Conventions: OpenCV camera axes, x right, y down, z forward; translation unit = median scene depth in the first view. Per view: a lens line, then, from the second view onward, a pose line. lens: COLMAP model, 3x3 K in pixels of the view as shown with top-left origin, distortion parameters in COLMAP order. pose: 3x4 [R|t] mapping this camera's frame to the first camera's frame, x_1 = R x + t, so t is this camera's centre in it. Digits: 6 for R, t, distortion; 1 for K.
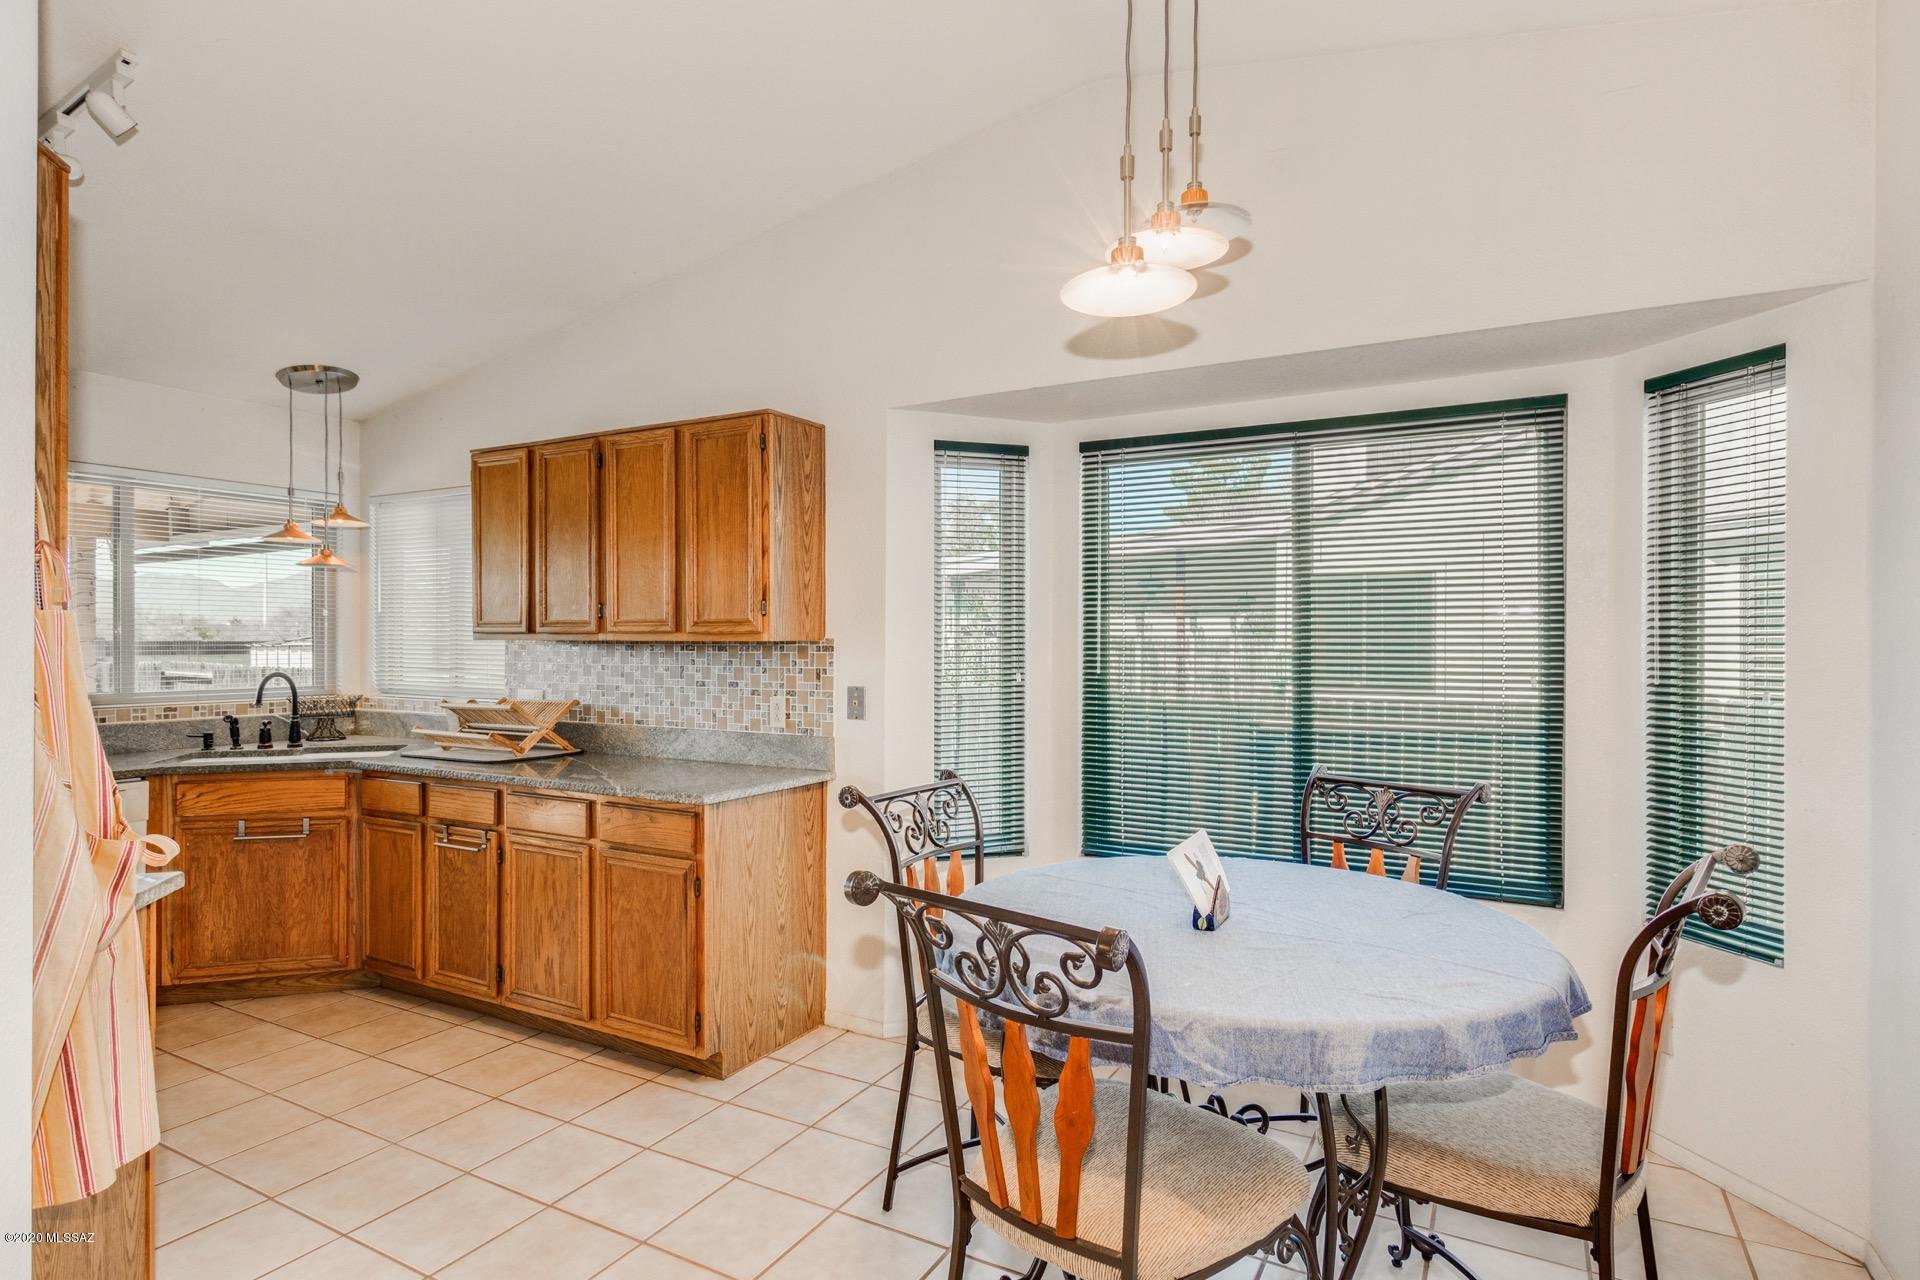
lens RADIAL K [[1014.1, 0, 960.0], [0, 1014.1, 640.0], [0, 0, 1]] dist [0.002881, 0.000582]
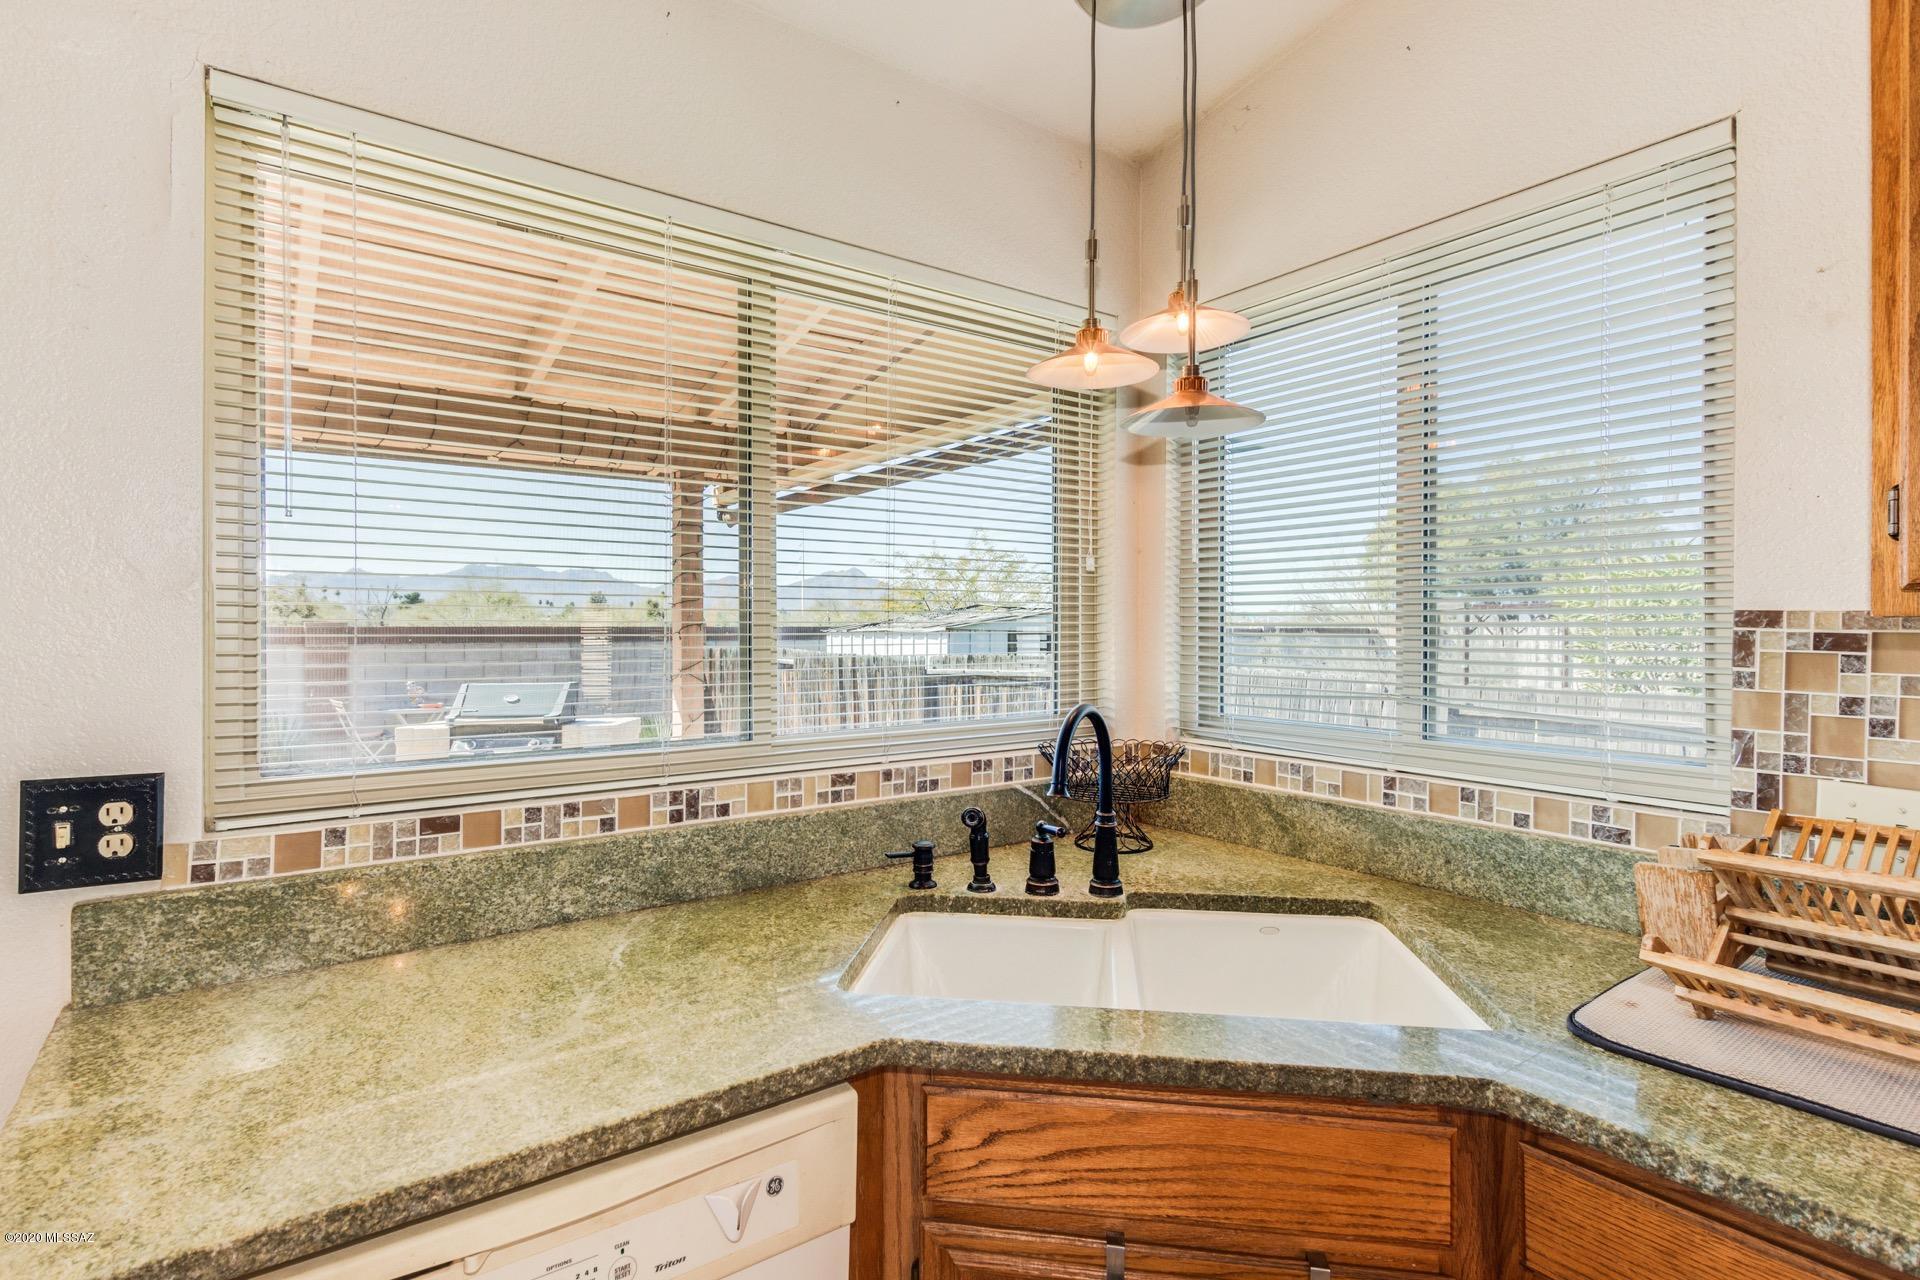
lens RADIAL K [[893.4, 0, 934.9], [0, 893.4, 632.9], [0, 0, 1]] dist [0.000723, 0.000071]
pose [[0.902671, 0.002967, -0.430322, -0.479423], [0.000297, 0.999972, 0.007517, 0.001743], [0.430332, -0.006913, 0.902644, 0.557613]]
